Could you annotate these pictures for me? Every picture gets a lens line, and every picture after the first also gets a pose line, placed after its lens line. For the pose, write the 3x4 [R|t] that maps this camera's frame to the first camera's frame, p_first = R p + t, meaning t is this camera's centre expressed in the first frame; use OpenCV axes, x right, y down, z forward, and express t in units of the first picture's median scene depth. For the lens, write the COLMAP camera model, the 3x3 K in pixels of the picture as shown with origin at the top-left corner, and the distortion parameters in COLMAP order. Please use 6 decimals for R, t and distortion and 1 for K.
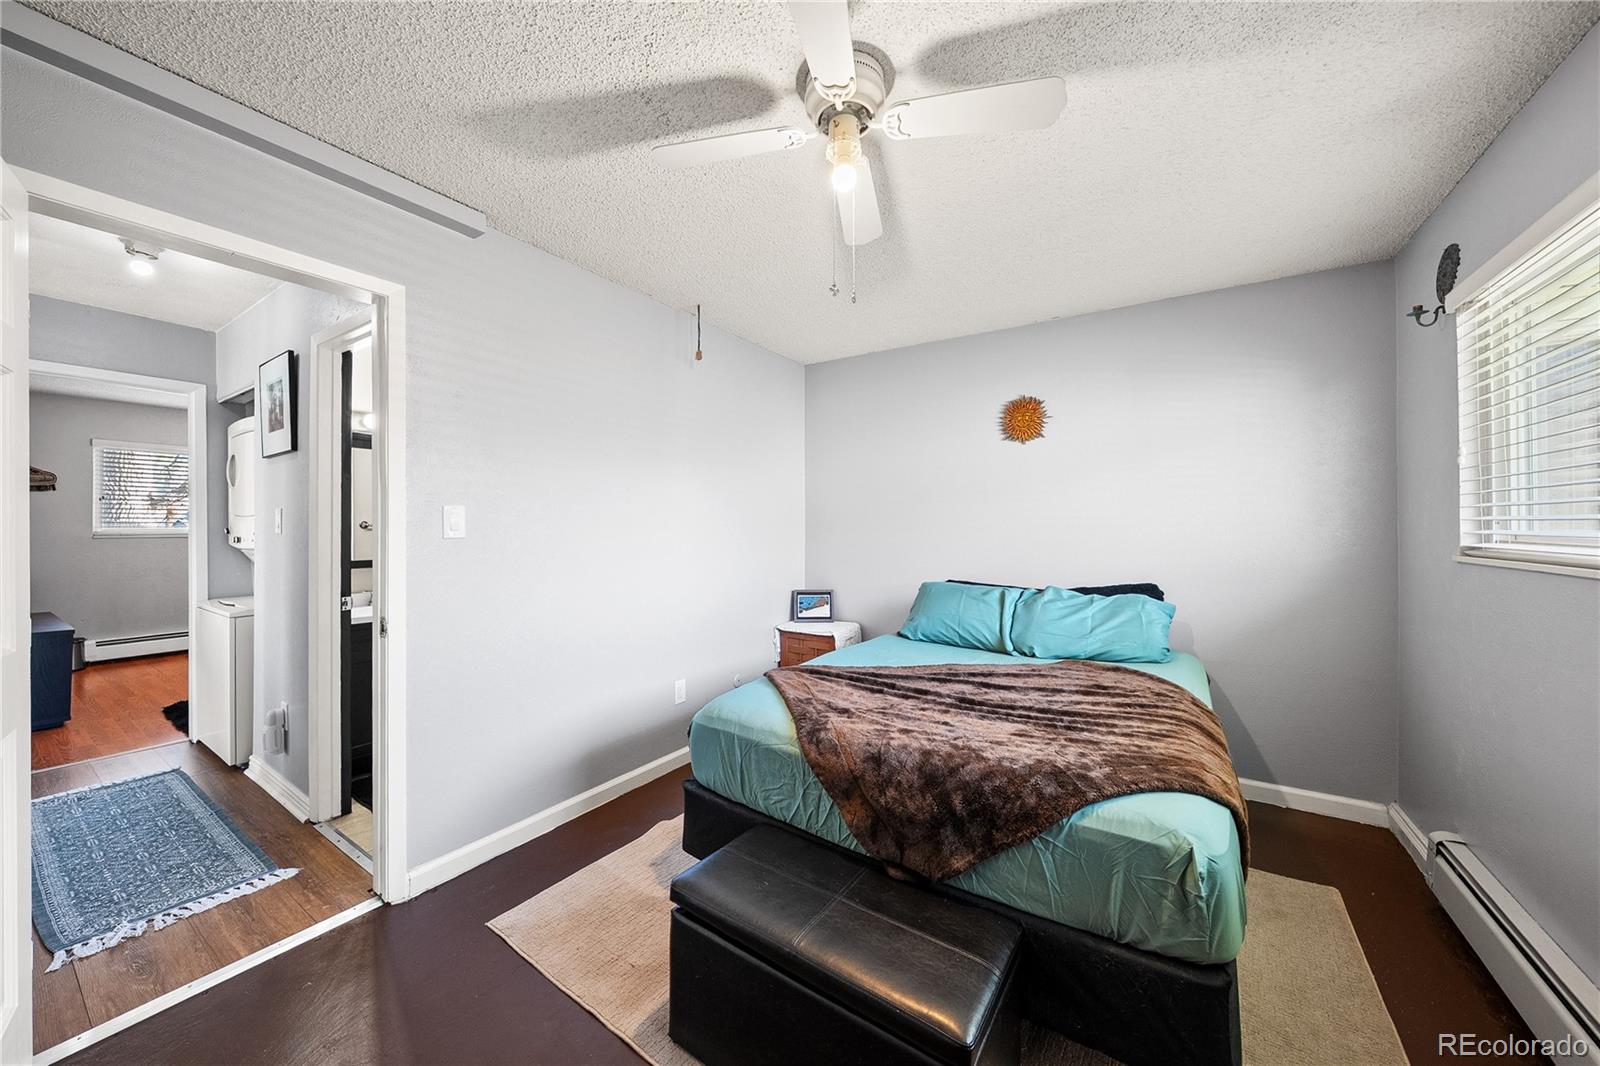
lens RADIAL K [[549.4, 0, 771.6], [0, 549.4, 532.2], [0, 0, 1]] dist [-0.004255, 0.000759]
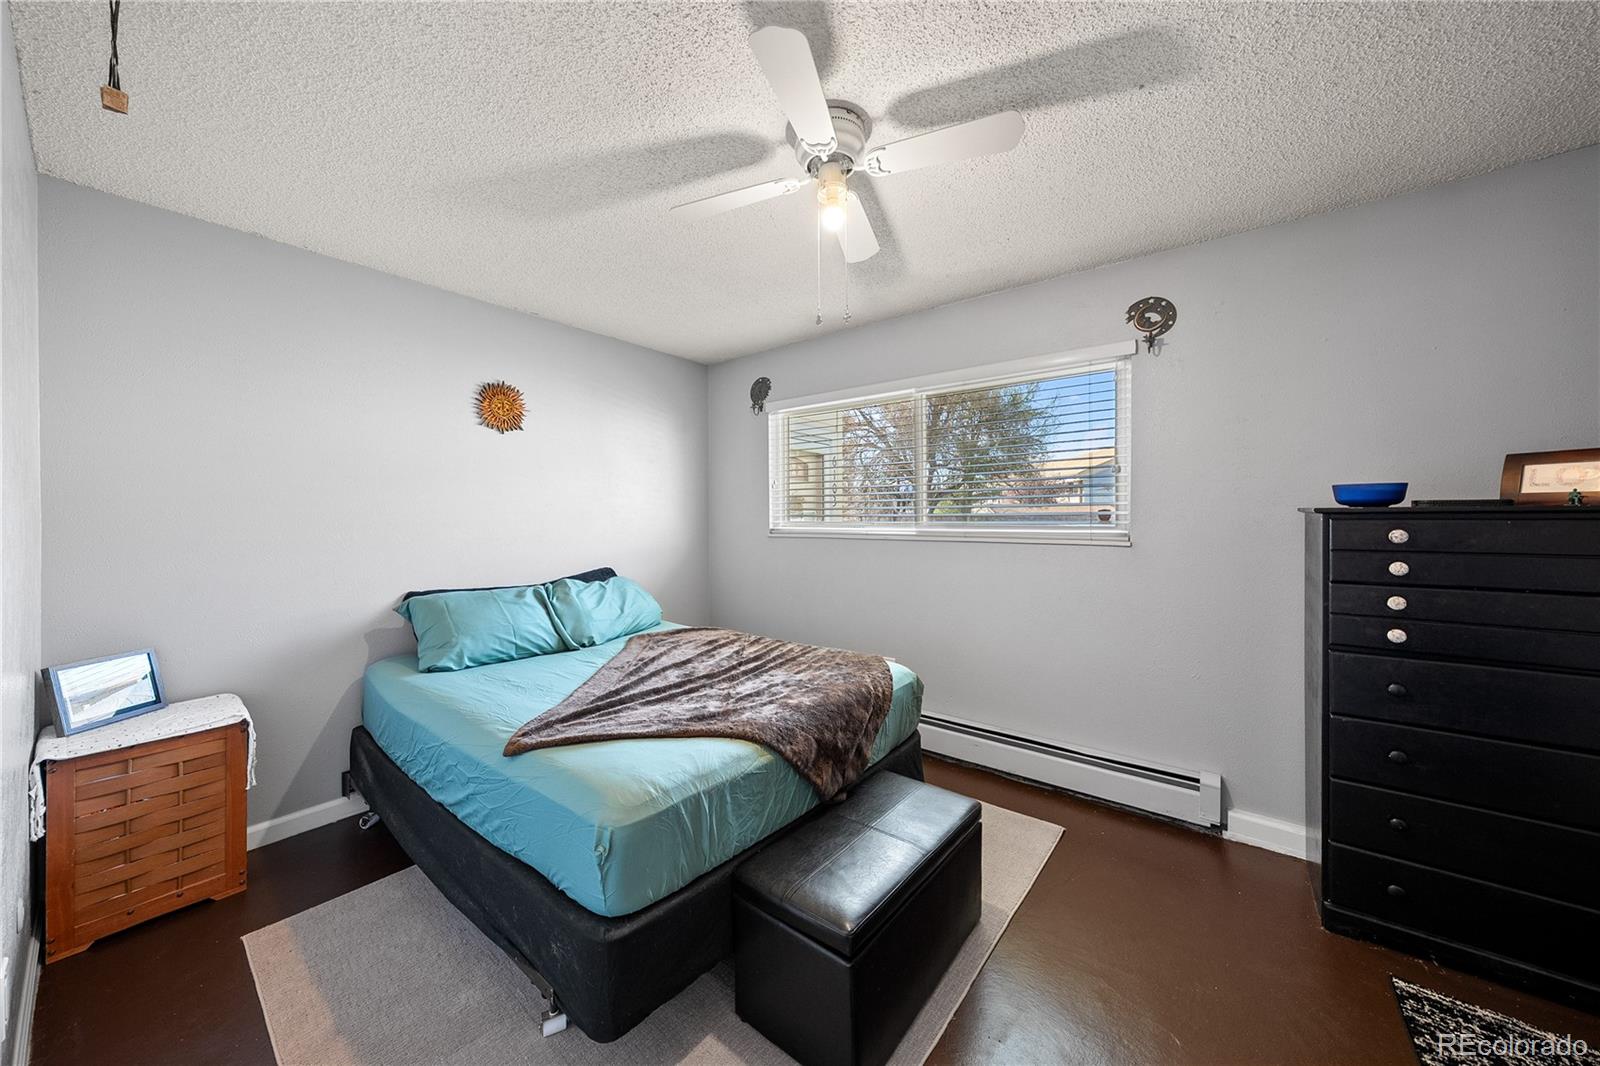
lens RADIAL K [[549.4, 0, 809.7], [0, 549.4, 523.9], [0, 0, 1]] dist [-0.004255, 0.000759]
pose [[0.061942, -0.015575, 0.997958, -0.678288], [0.015983, 0.999766, 0.014611, -0.017590], [-0.997952, 0.015045, 0.062176, 0.646227]]
